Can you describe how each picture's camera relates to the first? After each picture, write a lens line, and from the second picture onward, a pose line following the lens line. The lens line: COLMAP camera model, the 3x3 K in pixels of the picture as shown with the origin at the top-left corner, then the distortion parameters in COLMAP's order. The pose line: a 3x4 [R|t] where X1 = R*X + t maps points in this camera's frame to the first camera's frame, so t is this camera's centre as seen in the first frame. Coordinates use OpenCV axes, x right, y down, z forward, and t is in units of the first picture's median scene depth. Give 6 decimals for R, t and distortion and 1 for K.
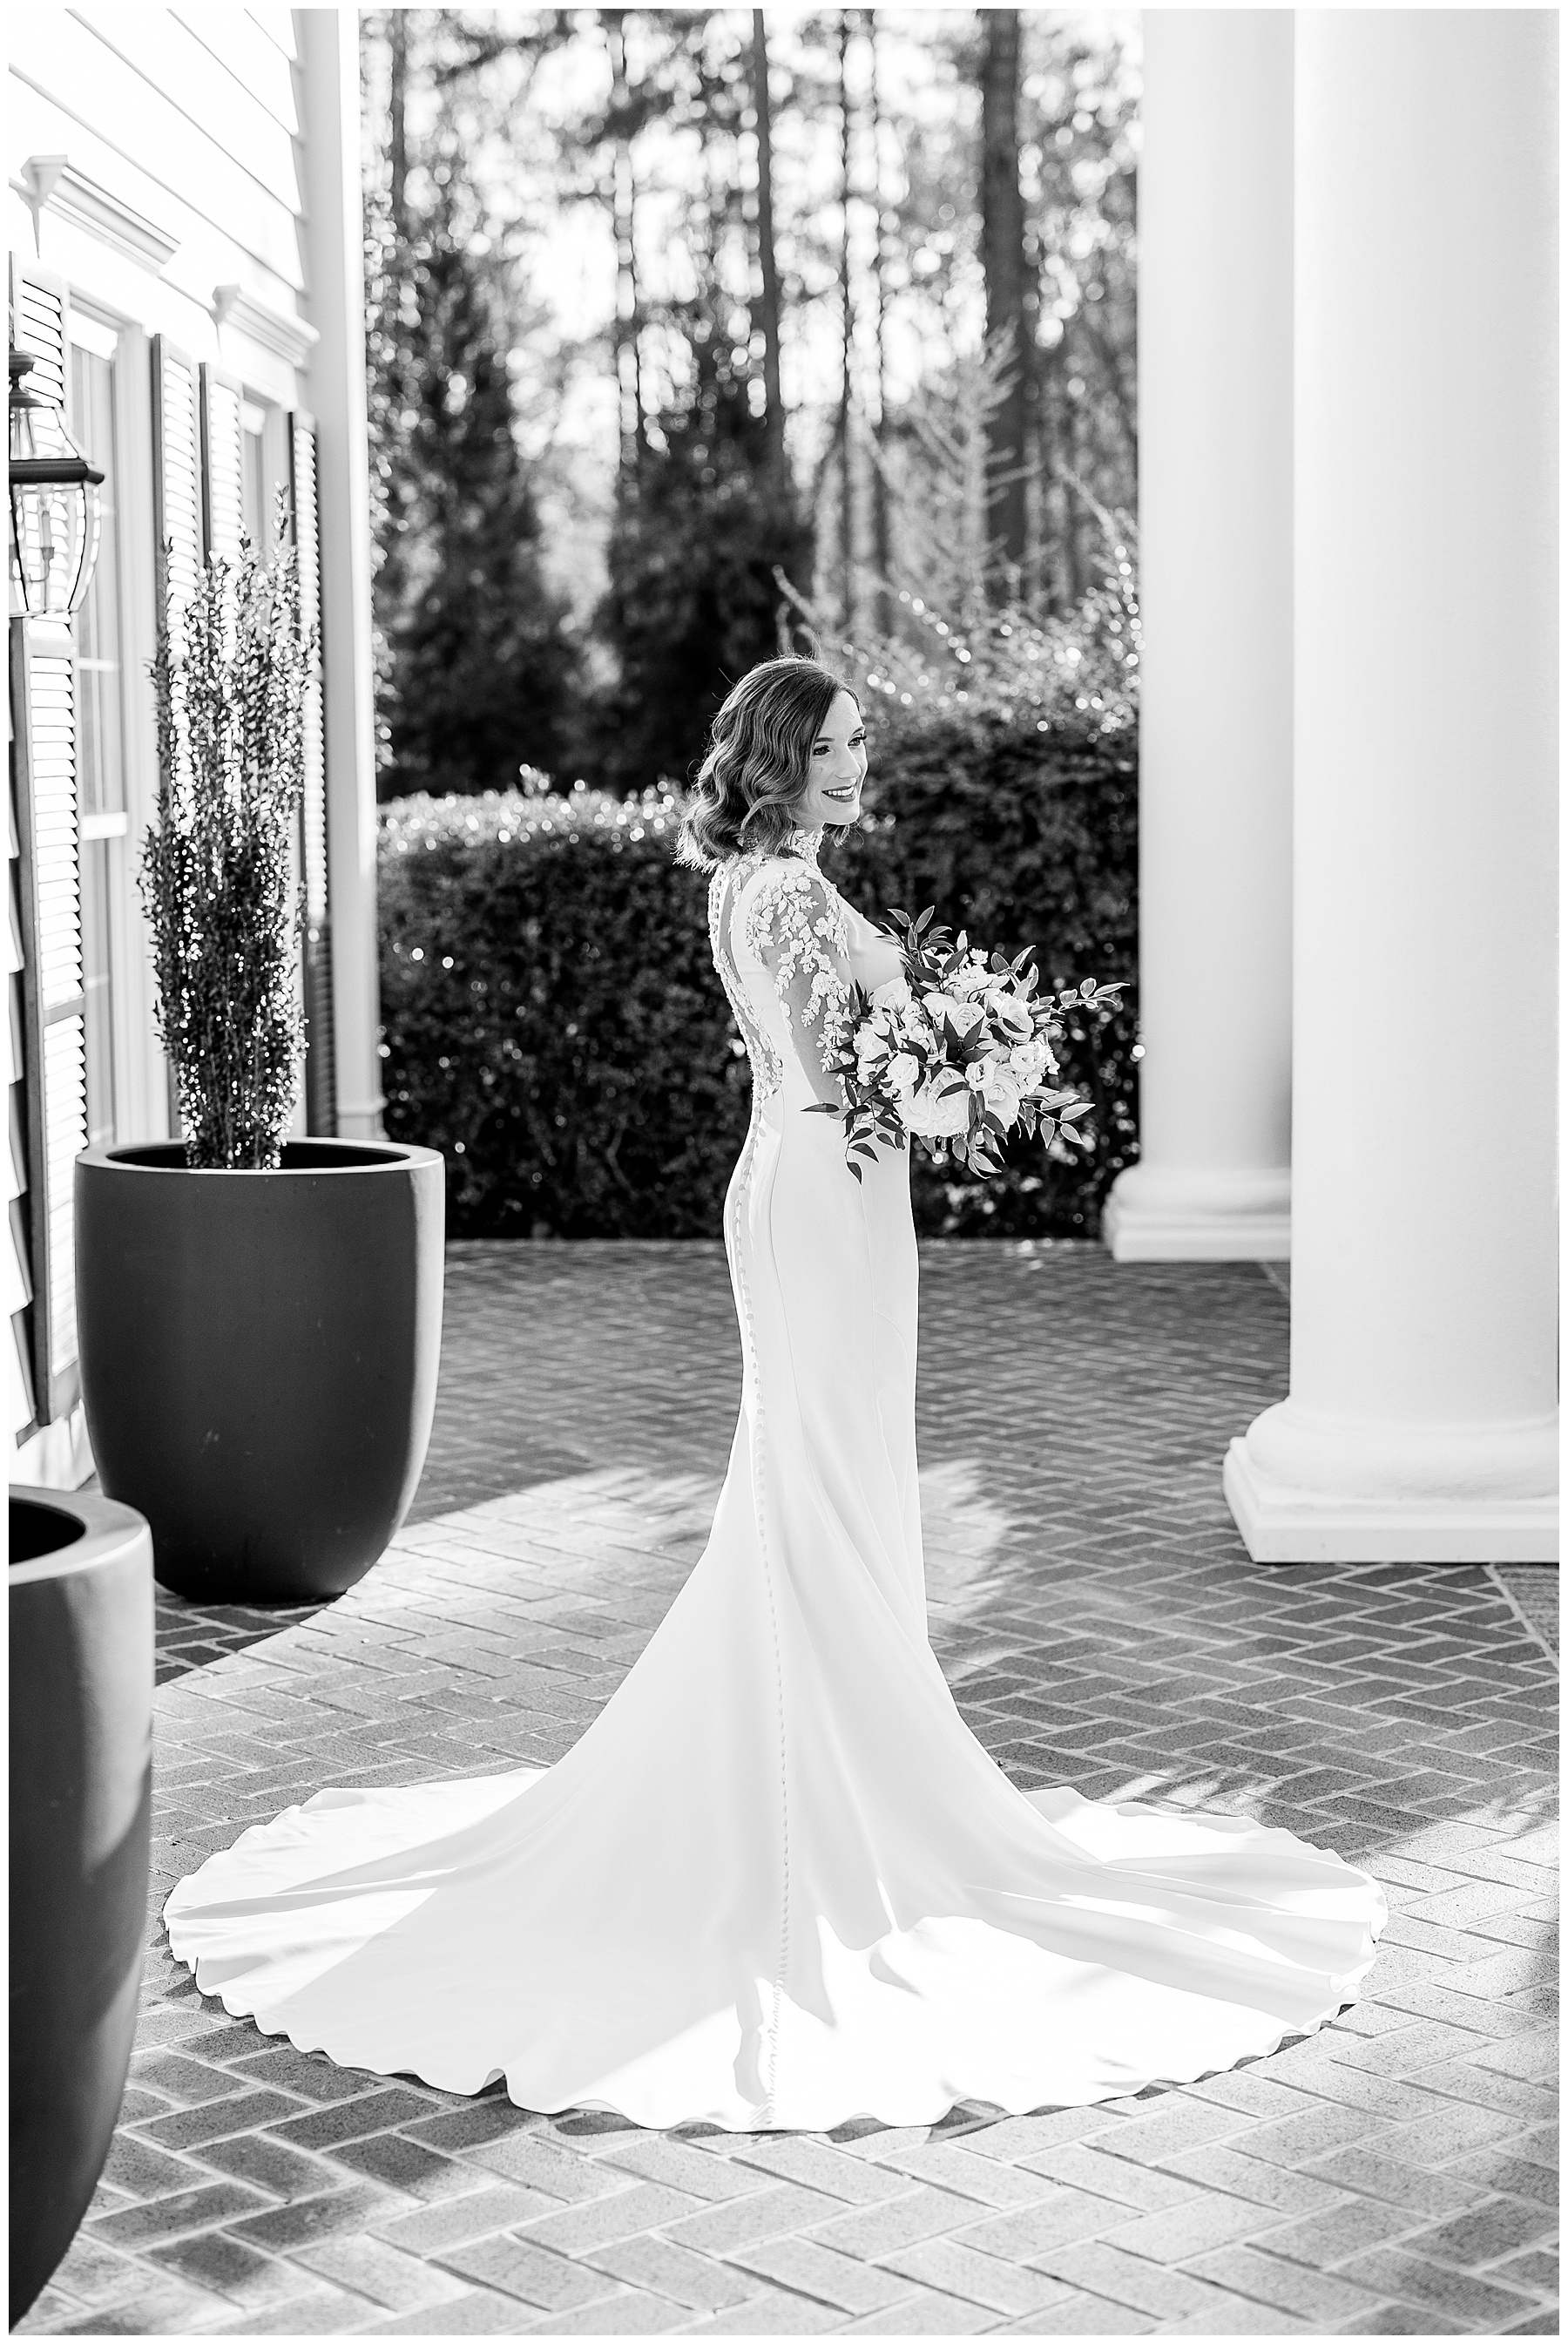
lens RADIAL K [[4014.9, 0, 747.4], [0, 4014.9, 1180.0], [0, 0, 1]] dist [-0.008104, 0.000000]
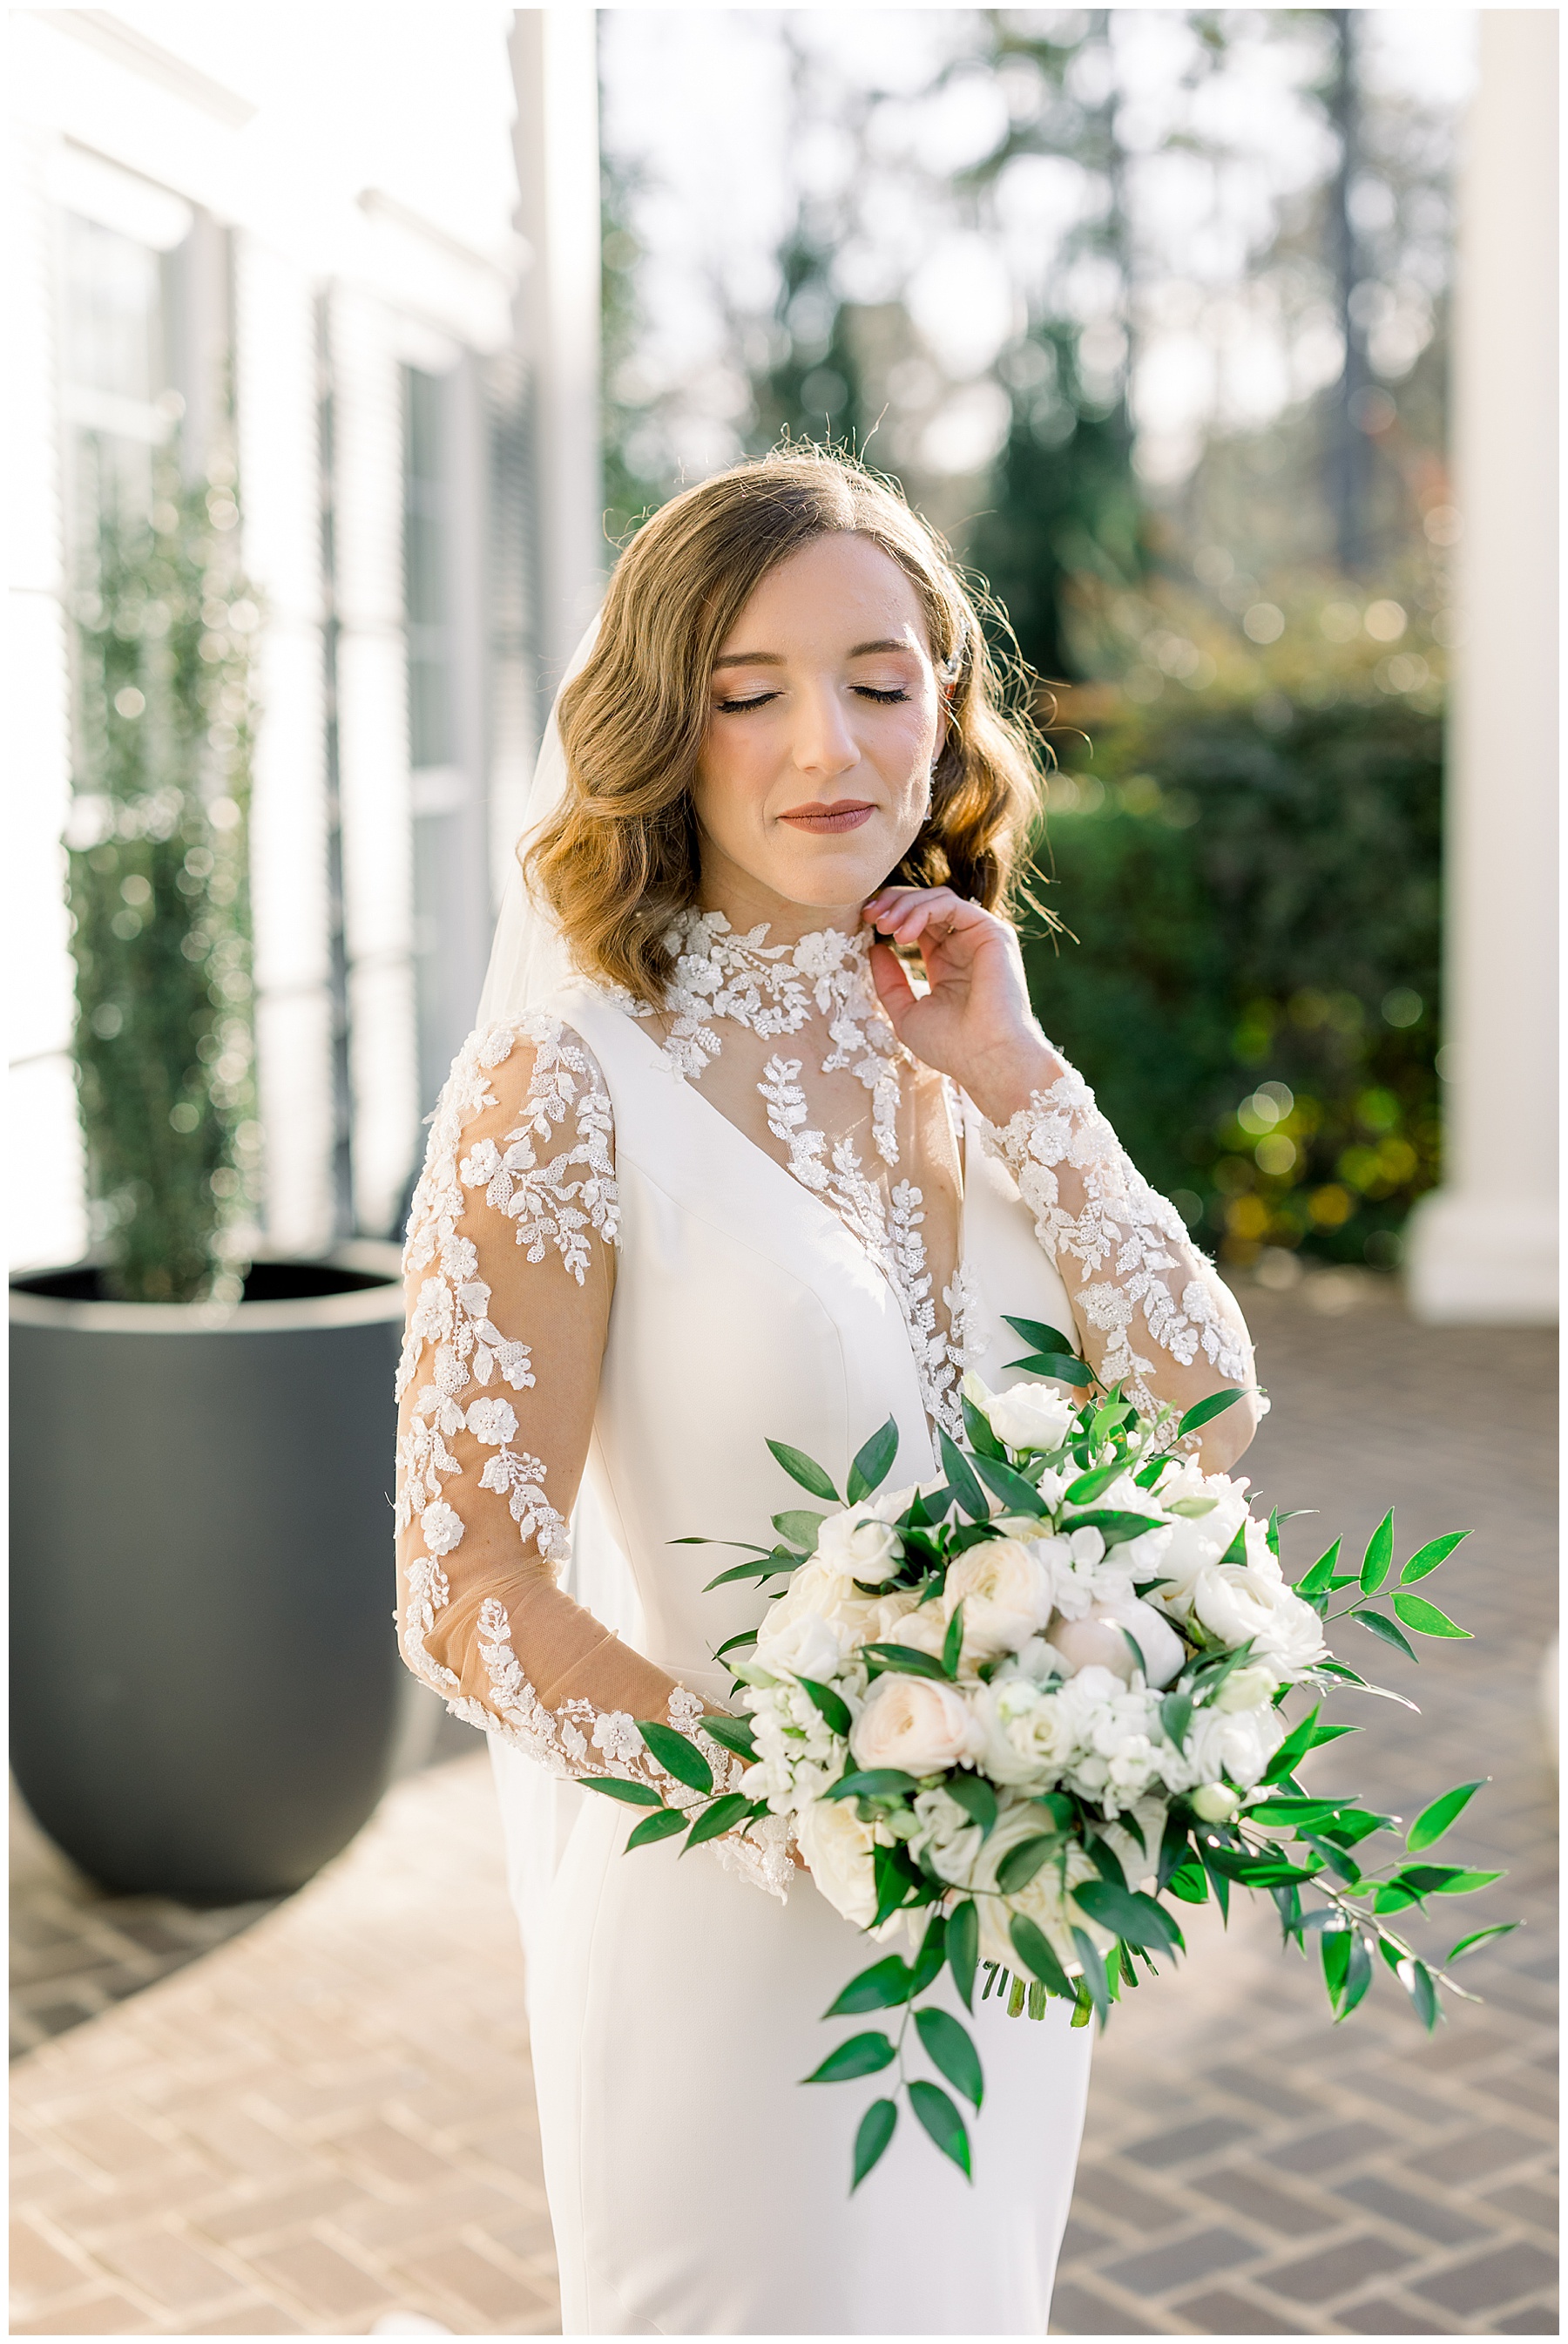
lens RADIAL K [[3321.2, 0, 782.0], [0, 3321.2, 1180.1], [0, 0, 1]] dist [0.102112, 0.000000]
pose [[0.994552, 0.020041, -0.102297, 0.027938], [-0.017384, 0.999490, 0.026806, -0.026919], [0.102782, -0.024881, 0.994393, 0.267417]]
